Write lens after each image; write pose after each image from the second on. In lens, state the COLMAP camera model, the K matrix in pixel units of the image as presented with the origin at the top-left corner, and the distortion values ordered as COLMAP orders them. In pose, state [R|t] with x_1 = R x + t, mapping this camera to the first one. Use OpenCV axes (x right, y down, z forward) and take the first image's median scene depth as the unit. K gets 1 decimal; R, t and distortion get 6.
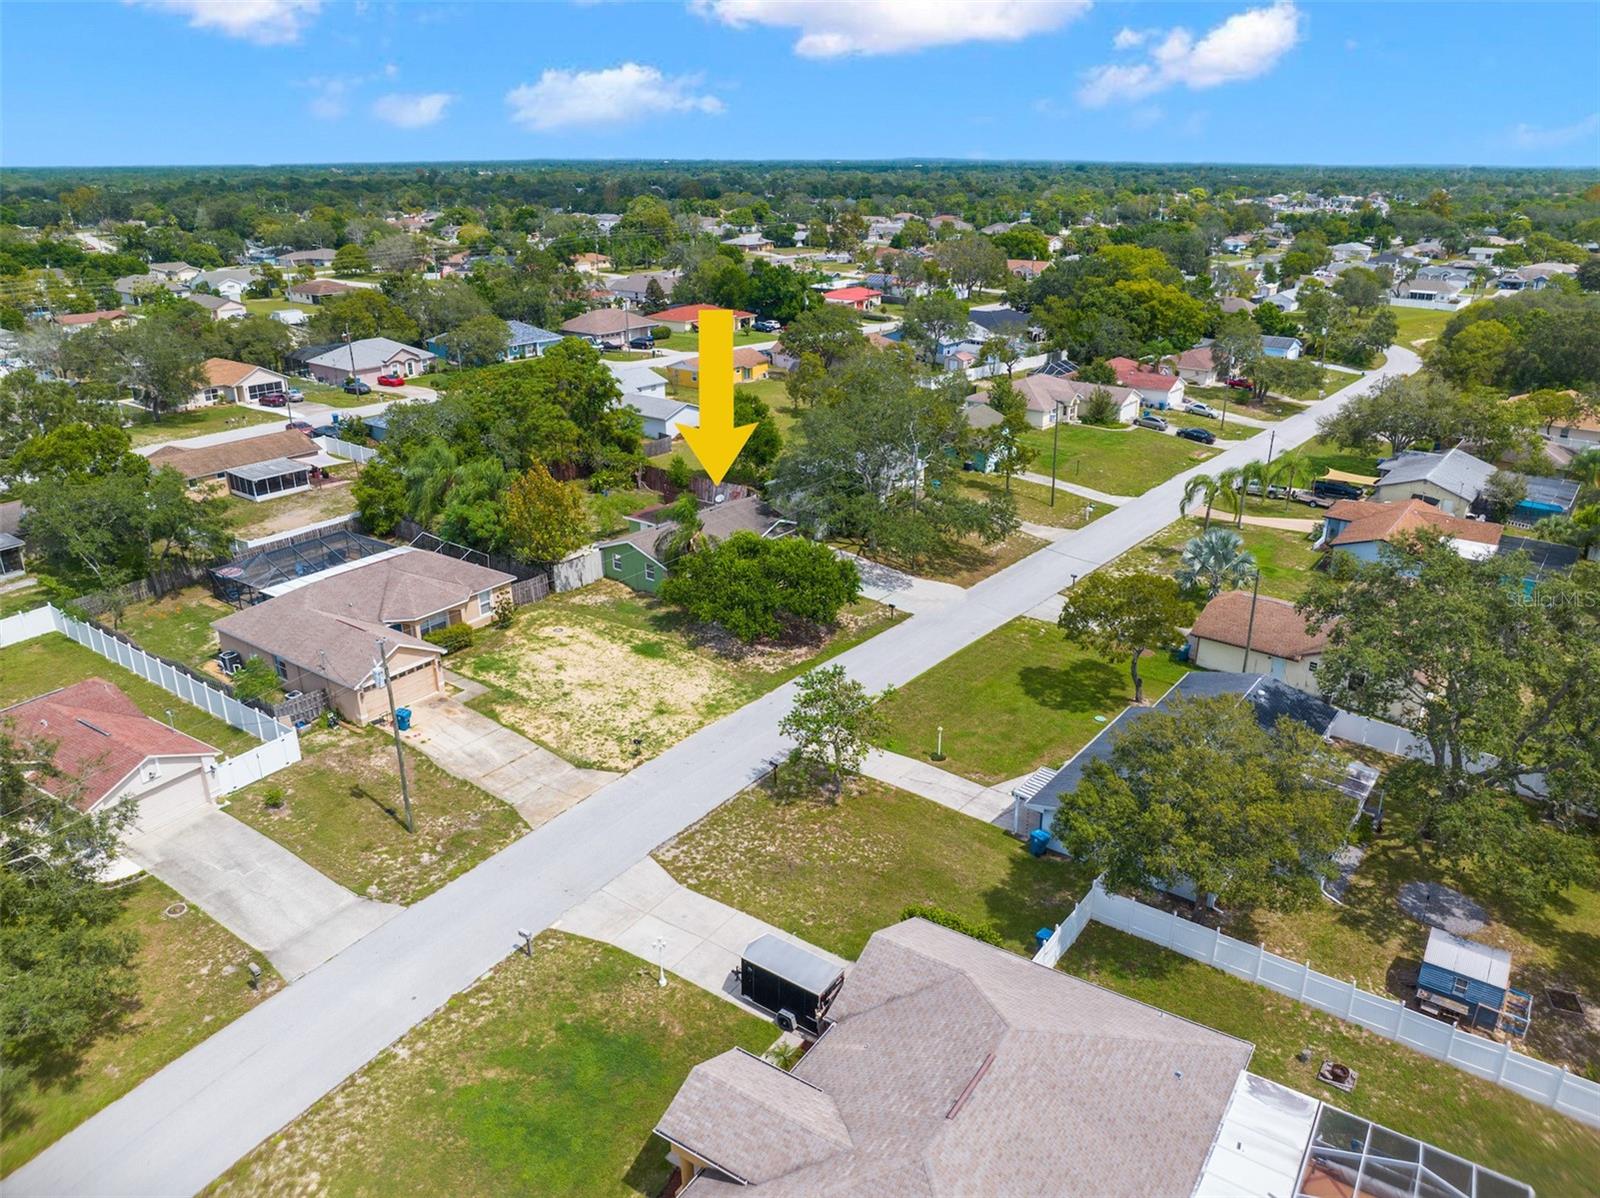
lens RADIAL K [[1125.5, 0, 800.1], [0, 1125.5, 580.1], [0, 0, 1]] dist [-0.045600, 0.019970]
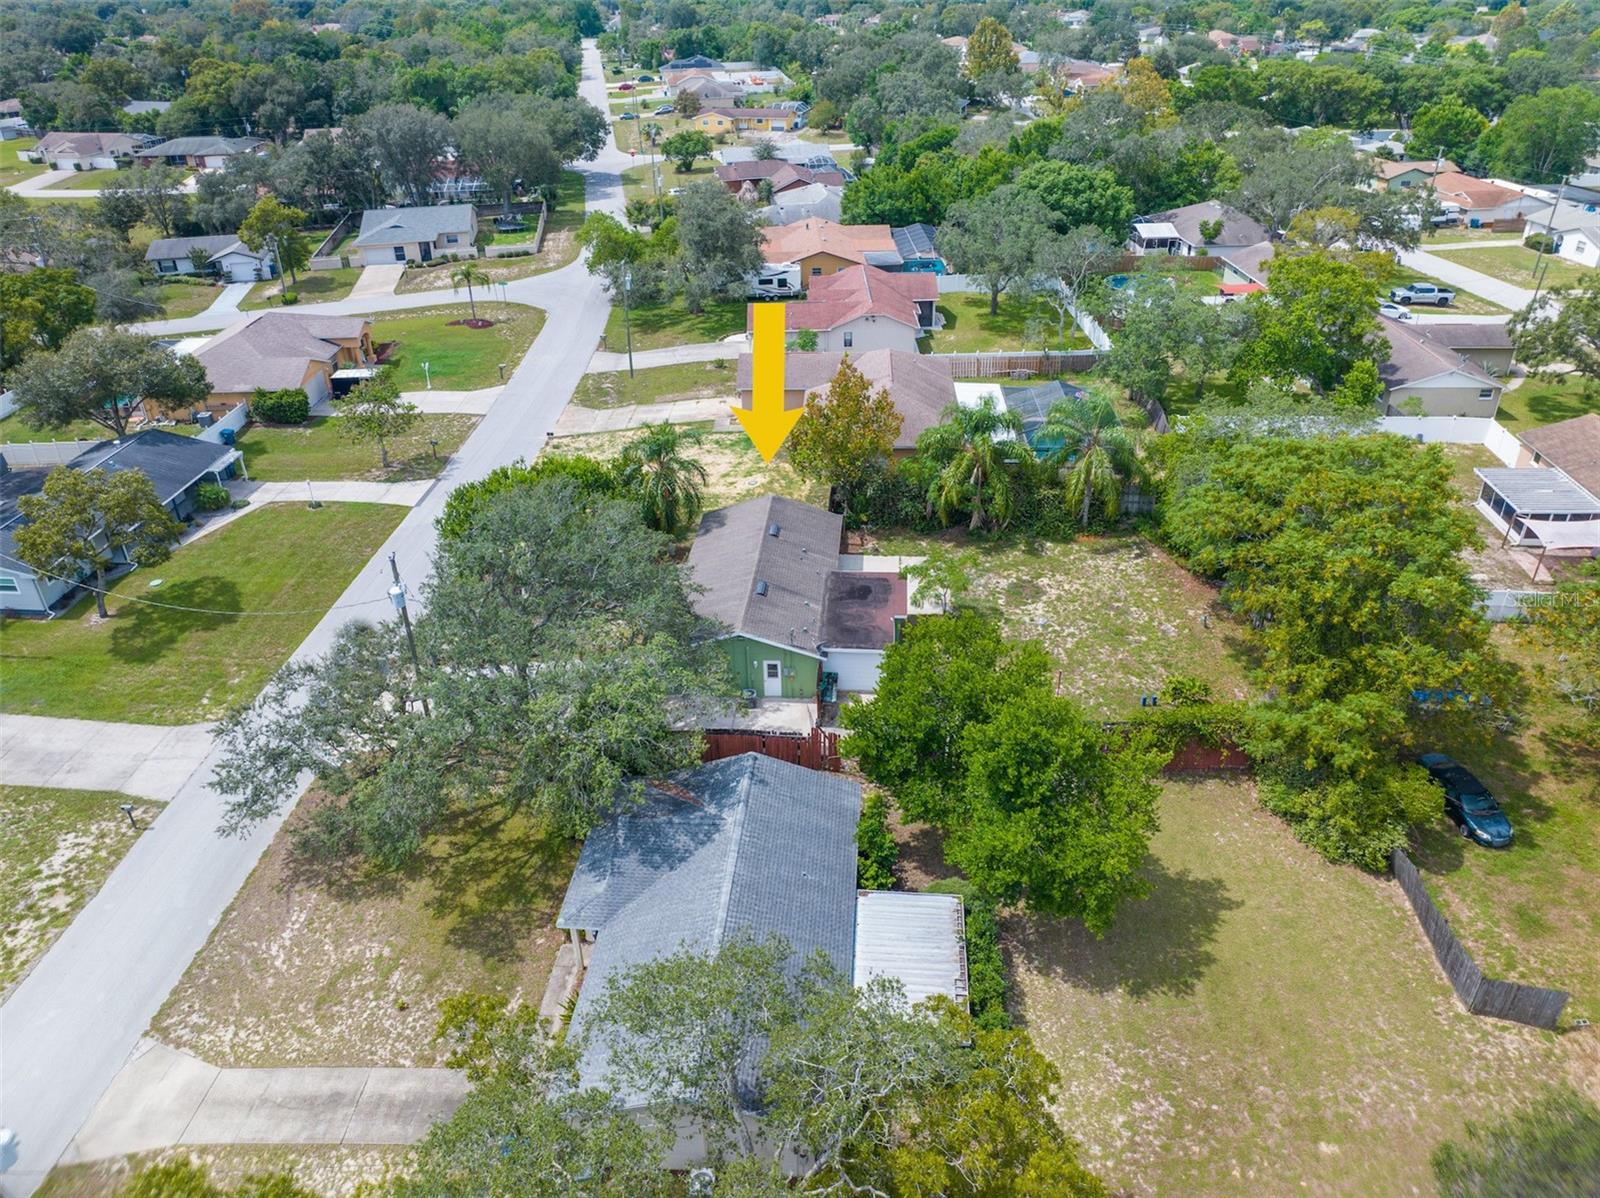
lens RADIAL K [[1141.8, 0, 800.0], [0, 1141.8, 599.0], [0, 0, 1]] dist [-0.037309, 0.002857]
pose [[-0.841420, 0.286929, -0.457913, 0.240375], [-0.172124, 0.660945, 0.730428, -0.660725], [0.512237, 0.693414, -0.506745, 1.733146]]
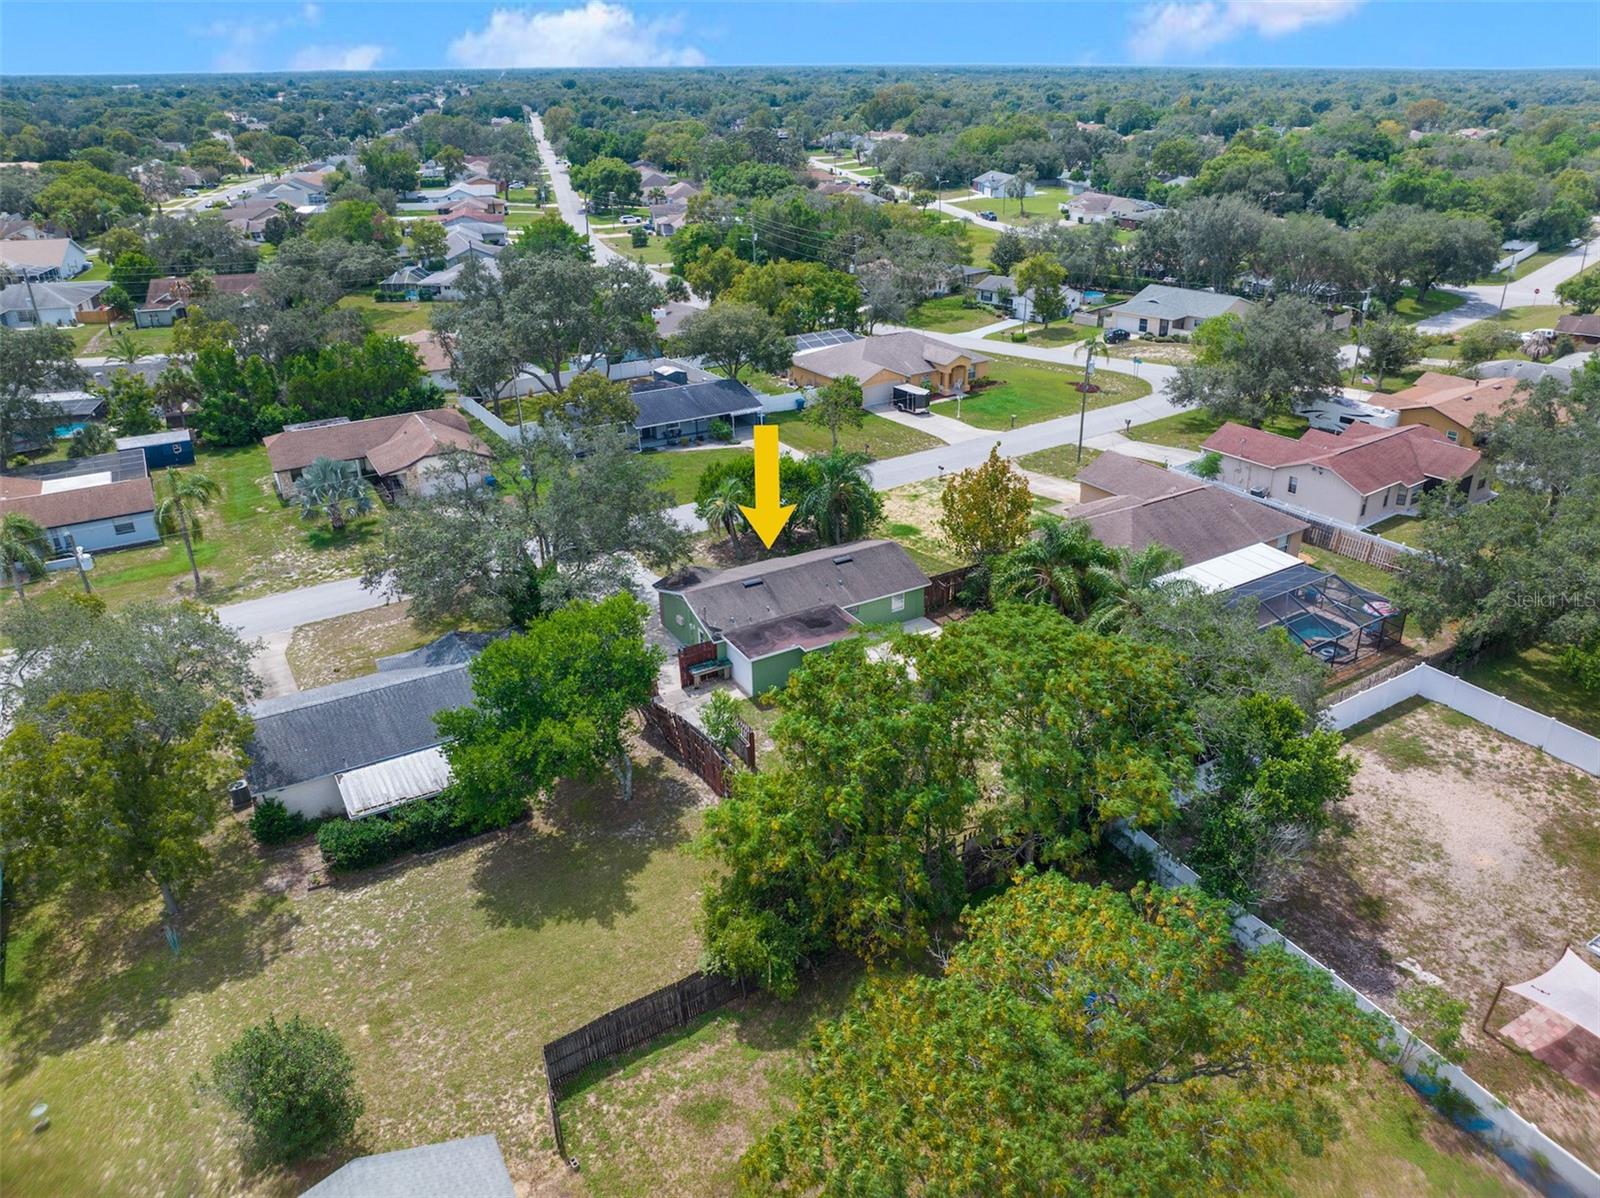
lens RADIAL K [[1141.8, 0, 800.0], [0, 1141.8, 599.0], [0, 0, 1]] dist [-0.037309, 0.002857]
pose [[-0.929267, -0.150964, 0.337154, -0.447380], [0.138711, 0.703302, 0.697227, -0.727301], [-0.342377, 0.694677, -0.632615, 1.910260]]
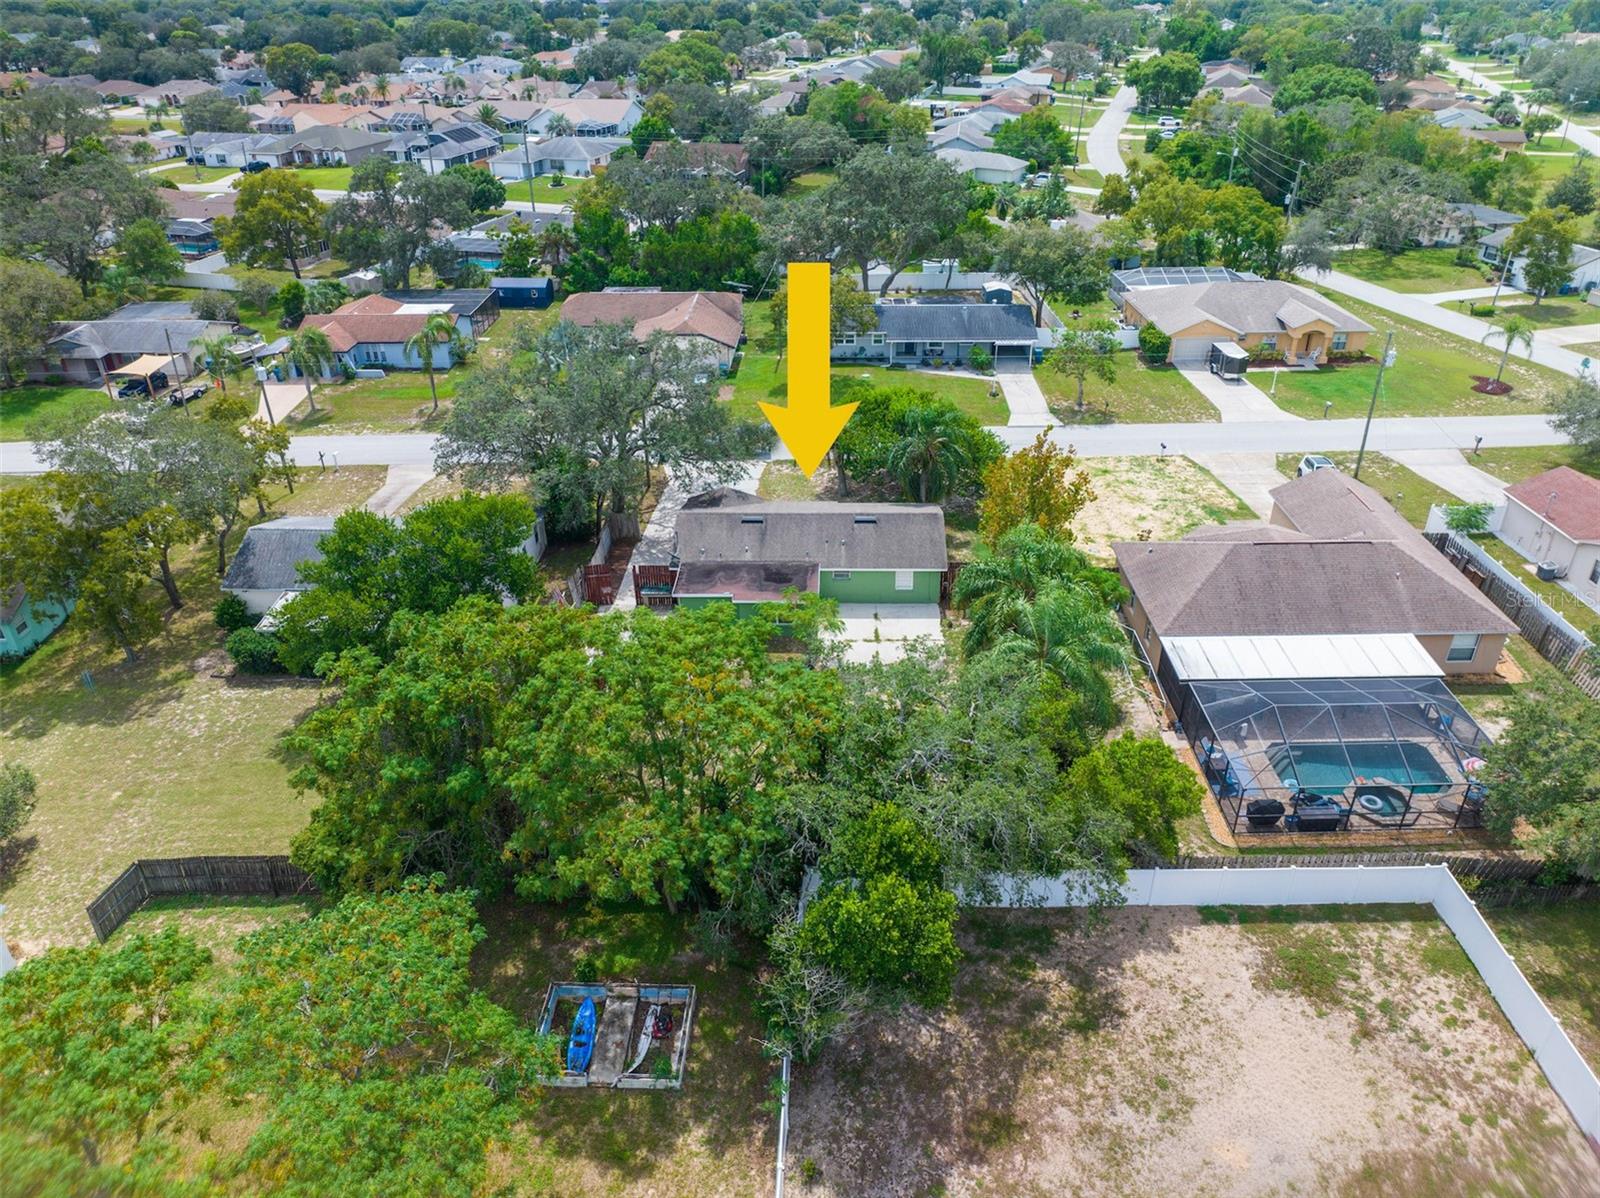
lens RADIAL K [[1125.5, 0, 800.1], [0, 1125.5, 580.1], [0, 0, 1]] dist [-0.045600, 0.019970]
pose [[-0.581787, -0.391905, 0.712695, -0.766836], [0.302299, 0.709291, 0.636806, -0.598926], [-0.755076, 0.585932, -0.294183, 1.570084]]
